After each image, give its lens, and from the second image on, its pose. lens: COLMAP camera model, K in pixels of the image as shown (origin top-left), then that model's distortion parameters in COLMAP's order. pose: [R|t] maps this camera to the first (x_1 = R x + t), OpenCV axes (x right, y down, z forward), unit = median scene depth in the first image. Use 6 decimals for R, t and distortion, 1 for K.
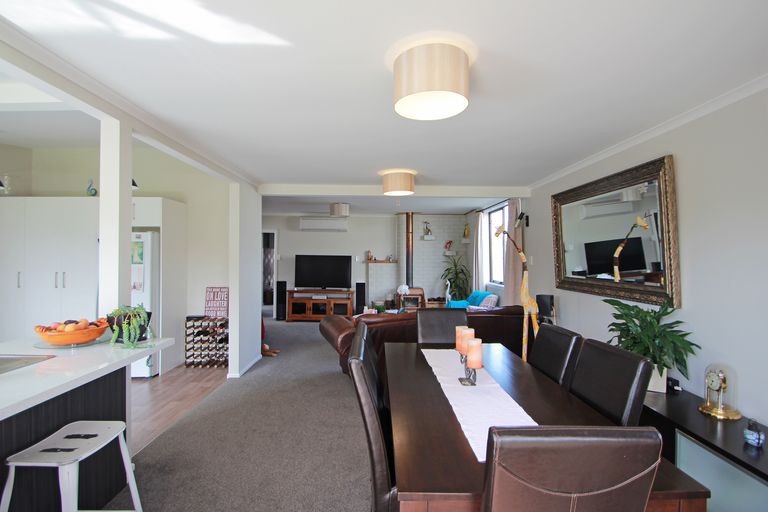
lens RADIAL K [[364.7, 0, 382.7], [0, 364.7, 254.2], [0, 0, 1]] dist [-0.011614, -0.000174]
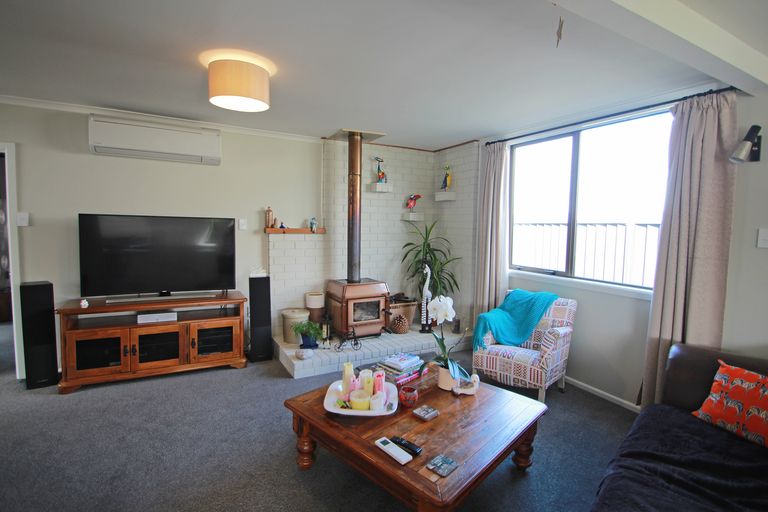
lens RADIAL K [[364.7, 0, 384.0], [0, 364.7, 253.1], [0, 0, 1]] dist [-0.011614, -0.000174]
pose [[0.888612, -0.027202, 0.457852, -0.129132], [-0.018562, 0.995289, 0.095160, 0.000352], [-0.458284, -0.093059, 0.883921, 0.513748]]
